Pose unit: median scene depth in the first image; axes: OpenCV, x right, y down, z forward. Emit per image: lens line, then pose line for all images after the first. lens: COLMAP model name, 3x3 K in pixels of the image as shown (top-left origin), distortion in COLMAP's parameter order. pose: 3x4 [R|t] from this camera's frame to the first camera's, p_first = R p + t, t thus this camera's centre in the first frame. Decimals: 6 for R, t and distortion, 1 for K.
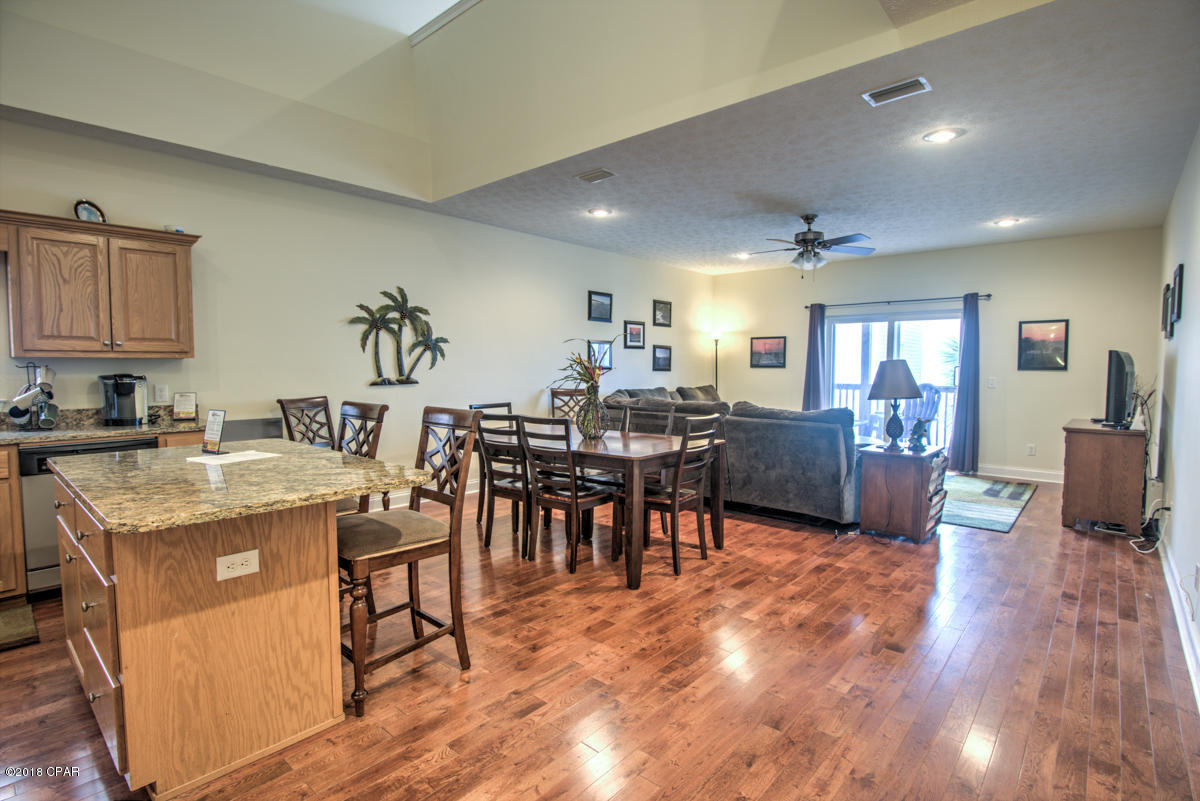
lens RADIAL K [[583.7, 0, 600.0], [0, 583.7, 400.5], [0, 0, 1]] dist [-0.021867, -0.000302]
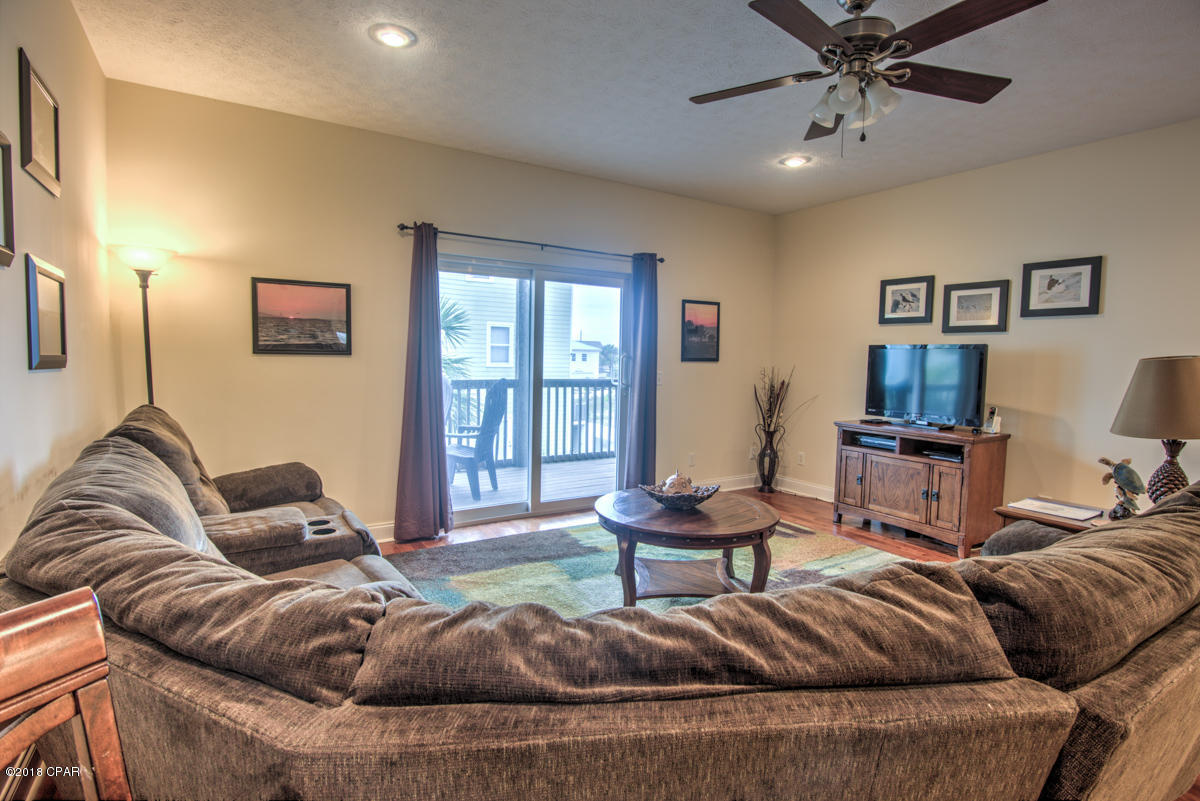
lens RADIAL K [[583.7, 0, 600.0], [0, 583.7, 400.5], [0, 0, 1]] dist [-0.021867, -0.000302]
pose [[0.277133, -0.072275, 0.958109, -0.074056], [0.037684, 0.997217, 0.064325, -0.055168], [-0.960092, 0.018279, 0.279086, 0.886153]]
